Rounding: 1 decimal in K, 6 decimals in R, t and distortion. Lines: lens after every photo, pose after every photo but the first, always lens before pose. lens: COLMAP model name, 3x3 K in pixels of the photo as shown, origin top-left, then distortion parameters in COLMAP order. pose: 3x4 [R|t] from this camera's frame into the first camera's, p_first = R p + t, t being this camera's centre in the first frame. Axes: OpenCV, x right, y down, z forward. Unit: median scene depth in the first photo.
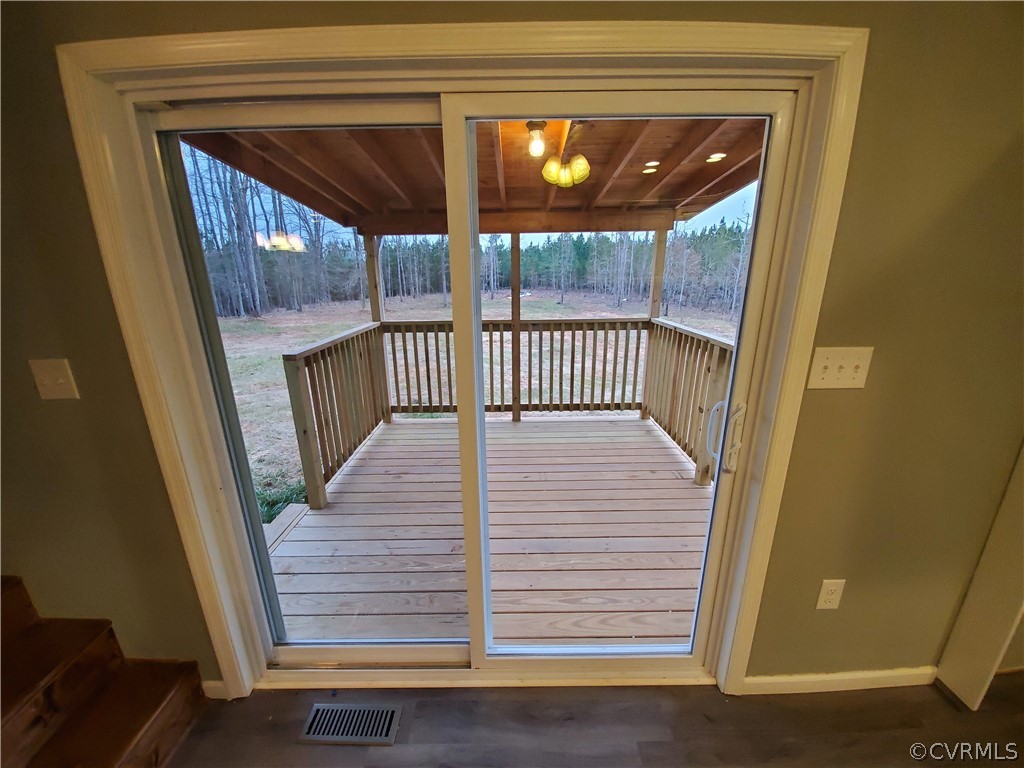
lens RADIAL K [[404.1, 0, 509.4], [0, 404.1, 390.3], [0, 0, 1]] dist [-0.001405, -0.010452]
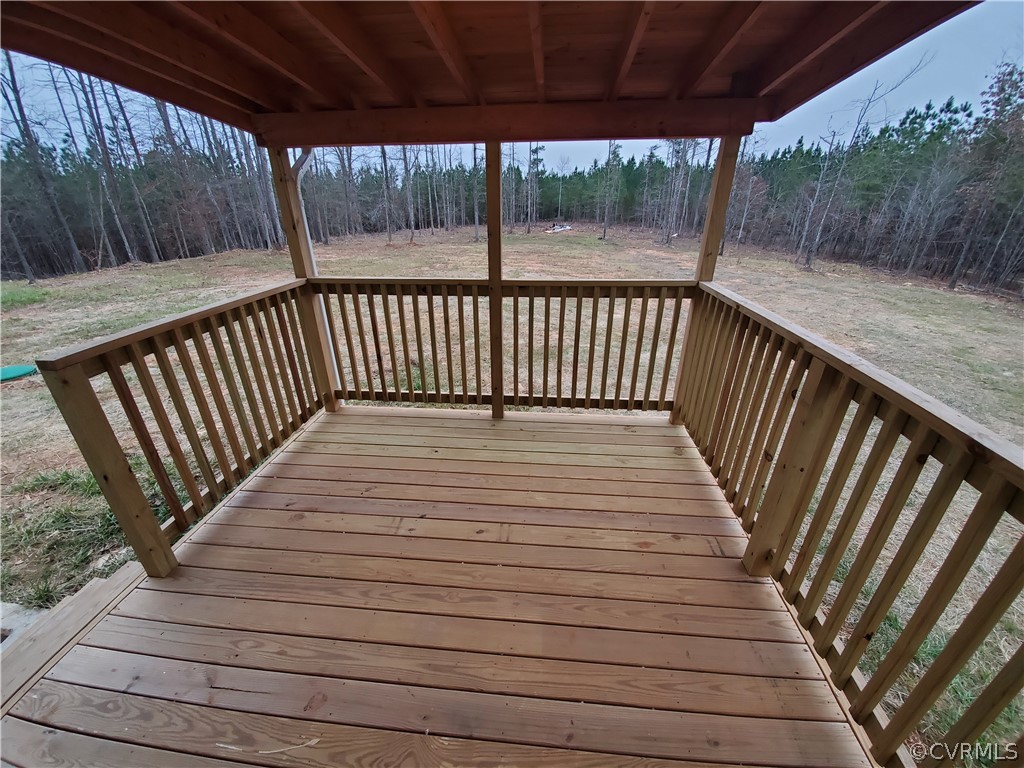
lens RADIAL K [[404.1, 0, 508.8], [0, 404.1, 392.2], [0, 0, 1]] dist [-0.001405, -0.010452]
pose [[0.995283, 0.045515, -0.085677, 0.102373], [-0.031614, 0.987073, 0.157123, -0.090390], [0.091721, -0.153673, 0.983856, 0.286767]]
